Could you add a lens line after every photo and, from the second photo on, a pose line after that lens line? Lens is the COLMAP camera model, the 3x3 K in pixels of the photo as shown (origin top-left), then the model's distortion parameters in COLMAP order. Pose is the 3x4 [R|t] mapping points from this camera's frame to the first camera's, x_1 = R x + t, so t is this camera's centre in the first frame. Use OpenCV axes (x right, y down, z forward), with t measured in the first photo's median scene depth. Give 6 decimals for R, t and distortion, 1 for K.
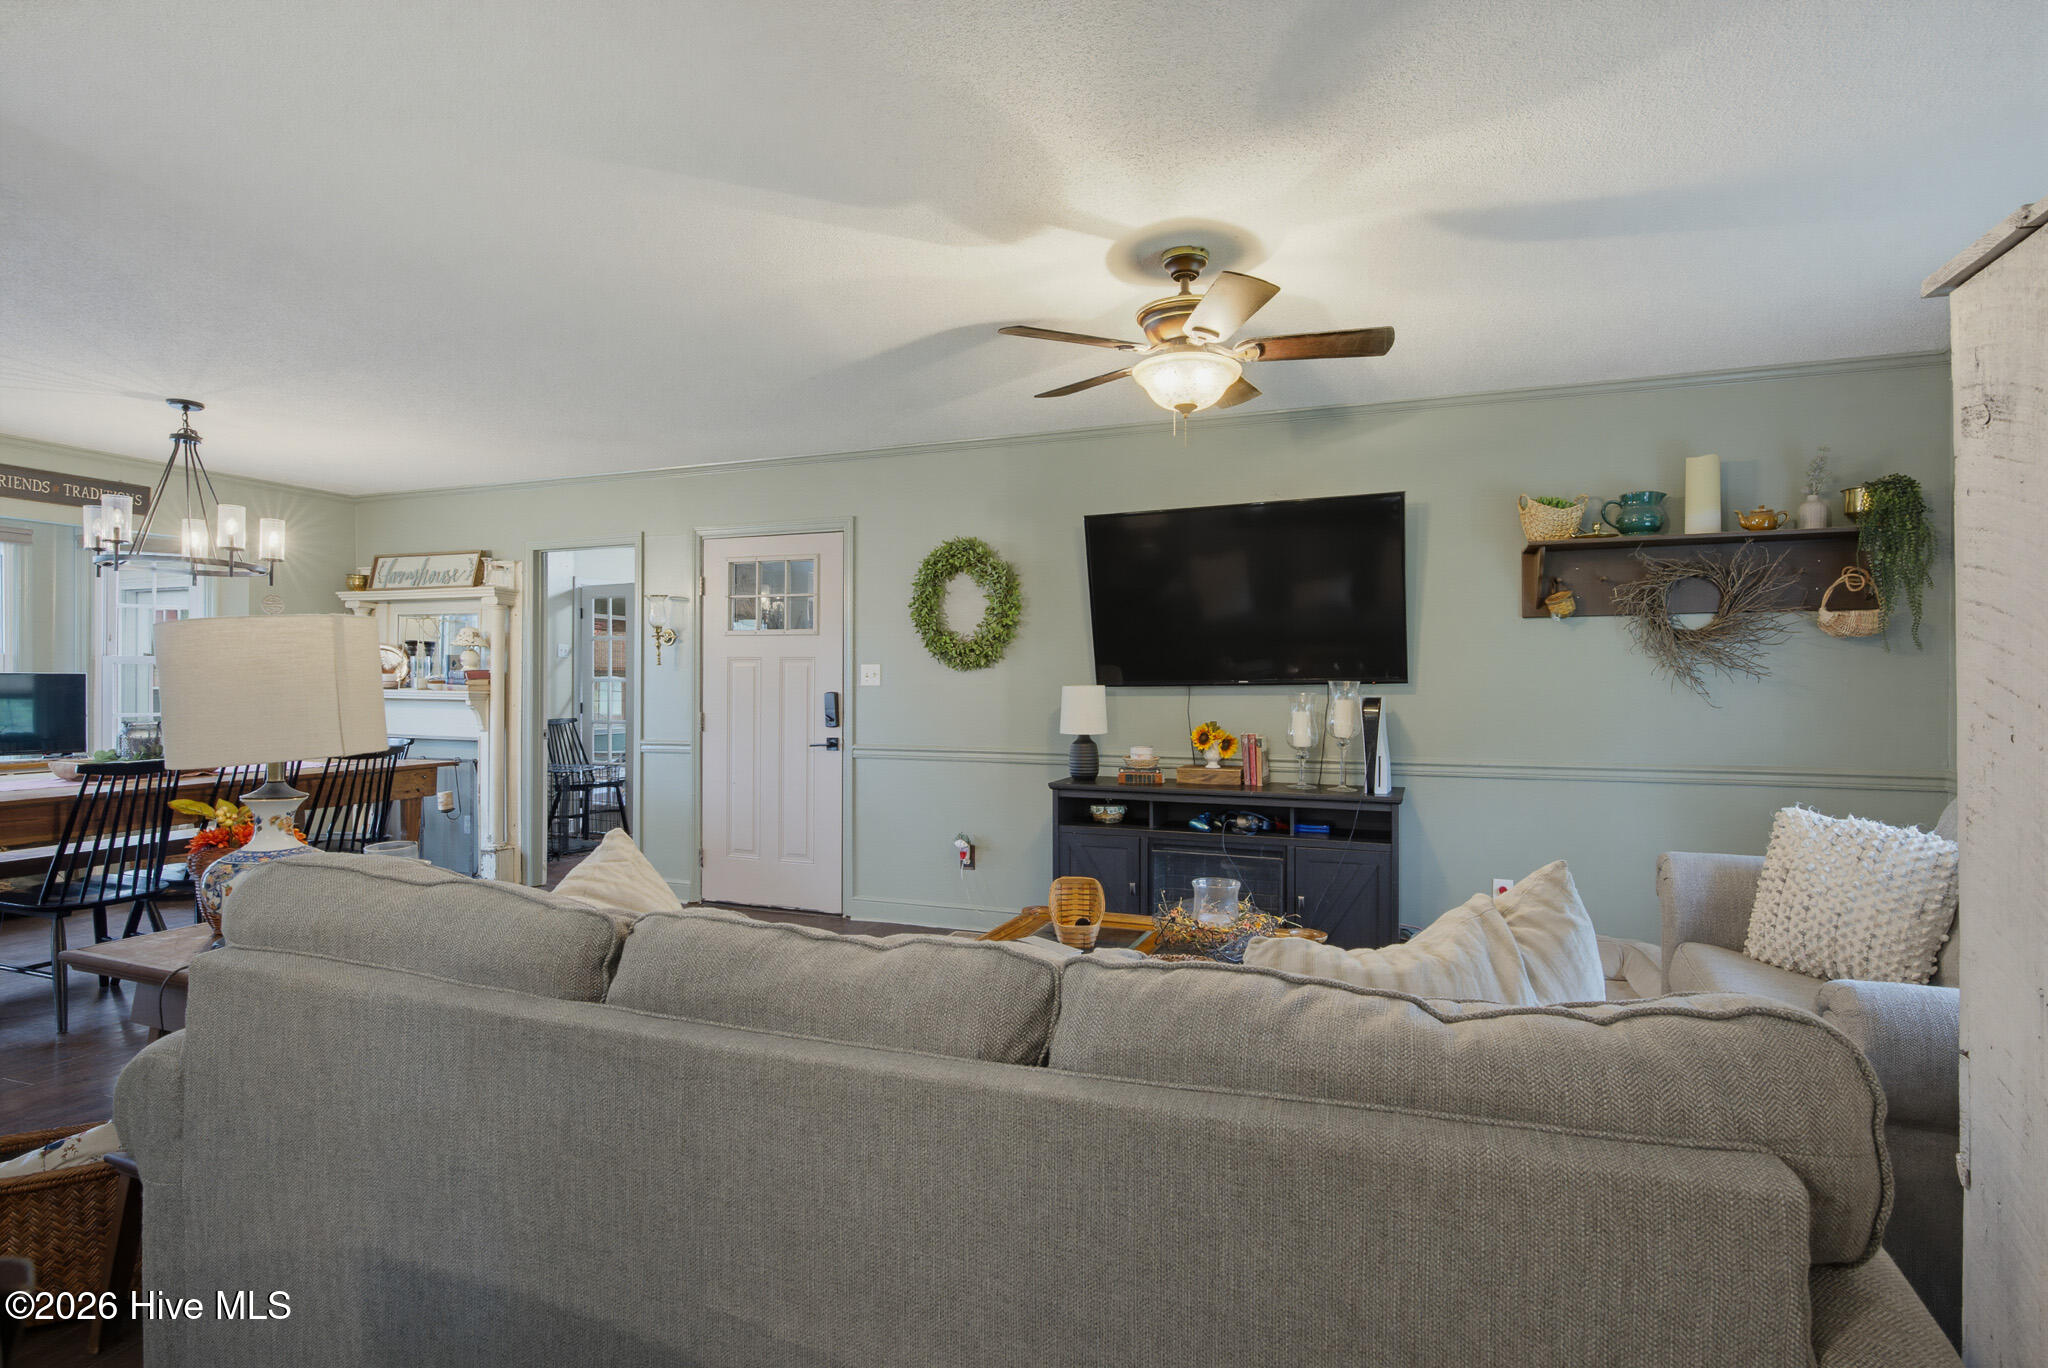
lens RADIAL K [[1010.4, 0, 1031.6], [0, 1010.4, 682.3], [0, 0, 1]] dist [-0.001896, 0.000177]
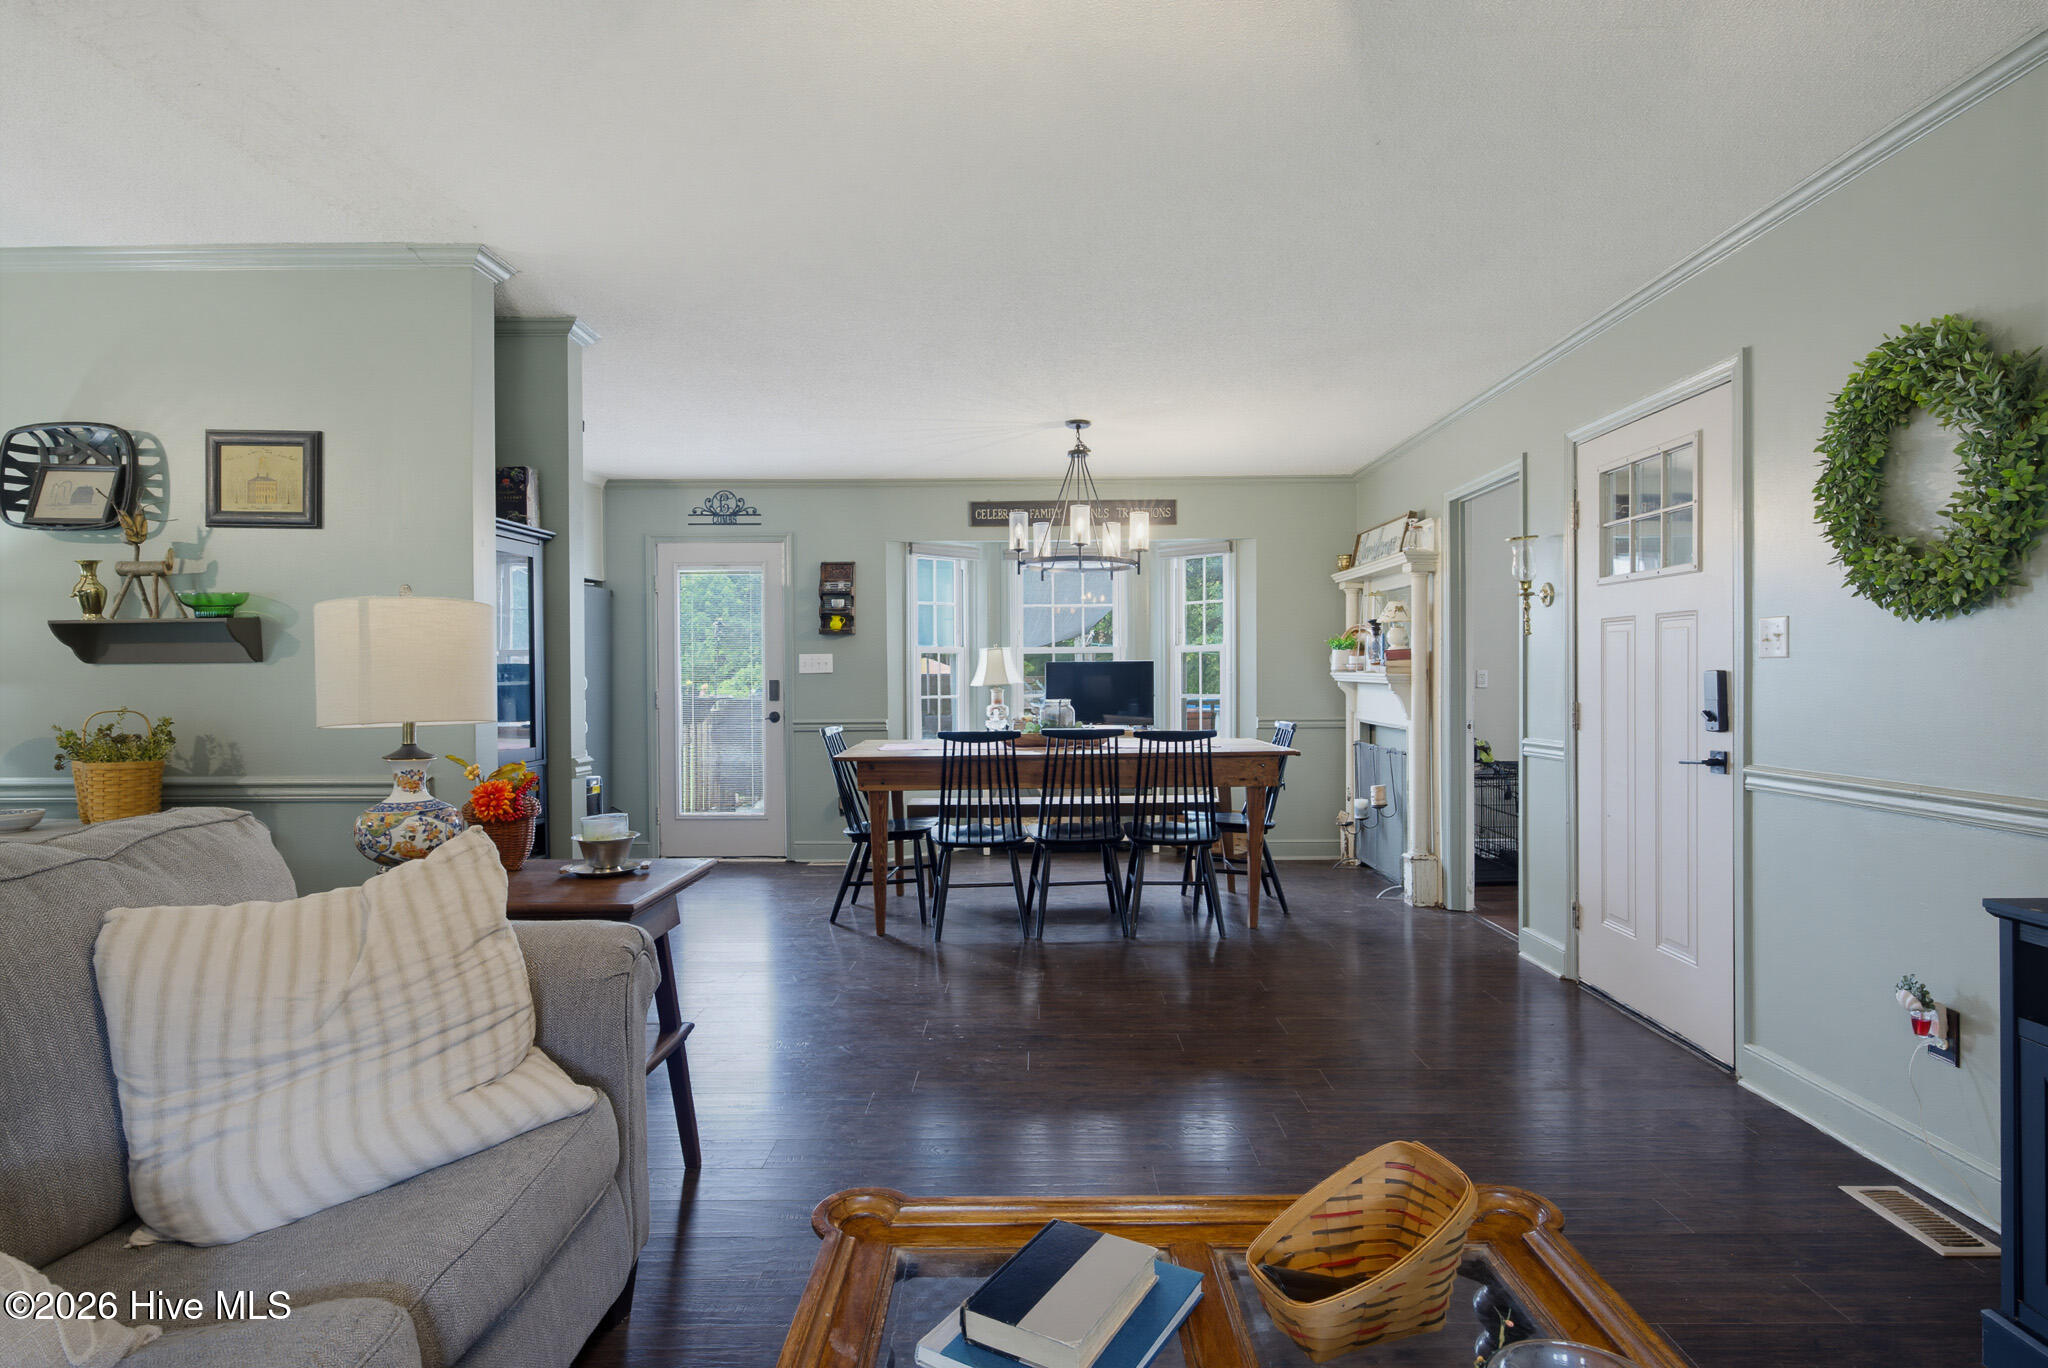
lens RADIAL K [[1052.1, 0, 1024.0], [0, 1052.1, 684.0], [0, 0, 1]] dist [-0.002775, 0.000011]
pose [[0.344953, 0.003697, -0.938613, 0.273385], [0.010192, 0.999919, 0.007684, 0.011307], [0.938565, -0.012216, 0.344887, 0.538867]]
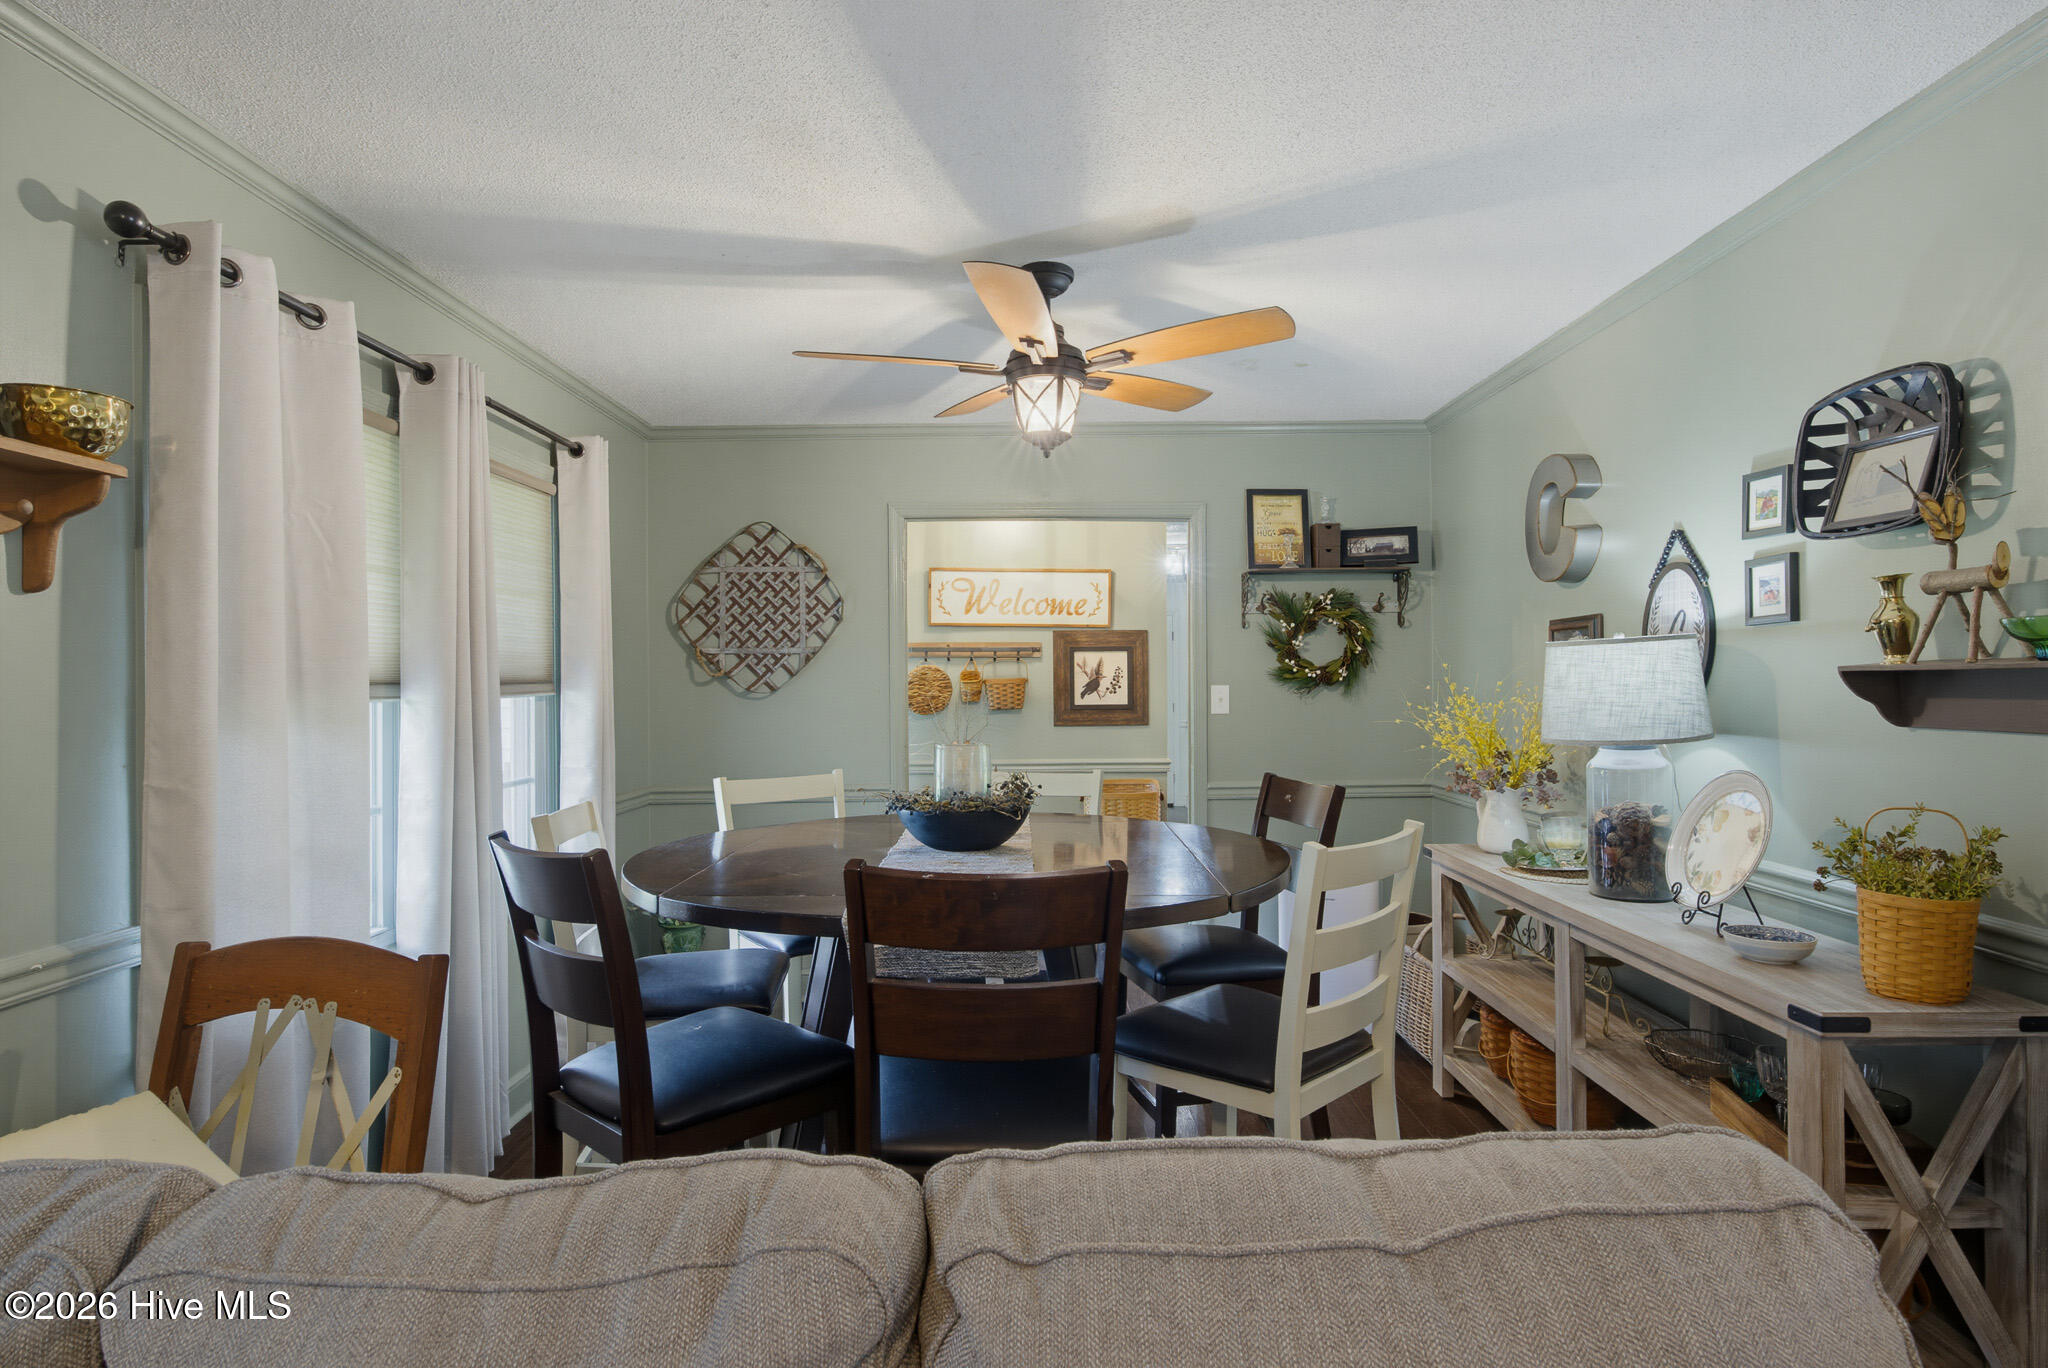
lens RADIAL K [[1085.0, 0, 1033.2], [0, 1085.0, 686.4], [0, 0, 1]] dist [0.000781, 0.000132]
pose [[-0.934289, 0.006511, -0.356457, -0.068123], [0.006696, 0.999977, 0.000715, -0.025390], [0.356454, -0.001719, -0.934311, 0.511776]]
